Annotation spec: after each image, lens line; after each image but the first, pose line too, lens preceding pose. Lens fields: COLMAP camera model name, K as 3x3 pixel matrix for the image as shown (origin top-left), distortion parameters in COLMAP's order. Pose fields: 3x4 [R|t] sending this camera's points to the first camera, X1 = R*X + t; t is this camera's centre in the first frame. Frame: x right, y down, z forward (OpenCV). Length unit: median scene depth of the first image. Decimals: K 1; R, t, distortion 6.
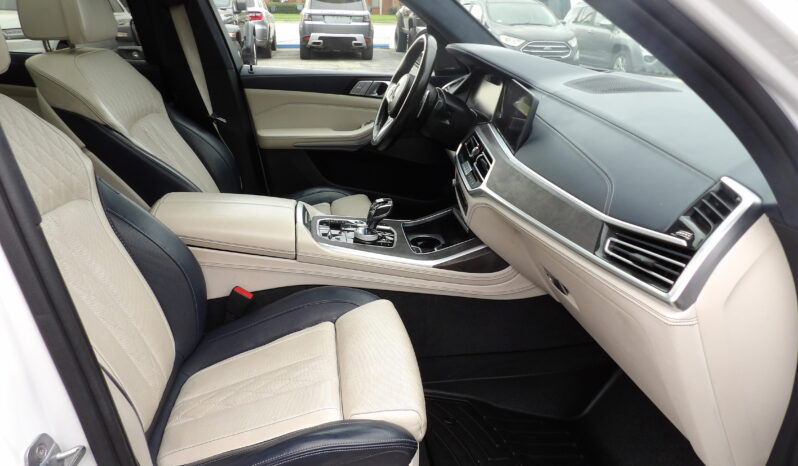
lens RADIAL K [[573.5, 0, 394.4], [0, 573.5, 234.4], [0, 0, 1]] dist [-0.037222, 0.046484]
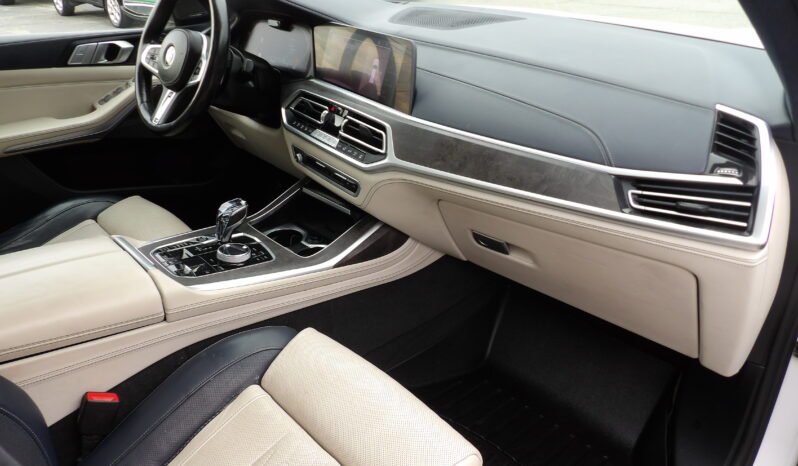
lens RADIAL K [[573.5, 0, 392.8], [0, 573.5, 234.0], [0, 0, 1]] dist [-0.037222, 0.046484]
pose [[0.812224, -0.291380, 0.505362, -0.266254], [0.234050, 0.956305, 0.175217, -0.113152], [-0.534335, -0.024036, 0.844931, 0.269065]]
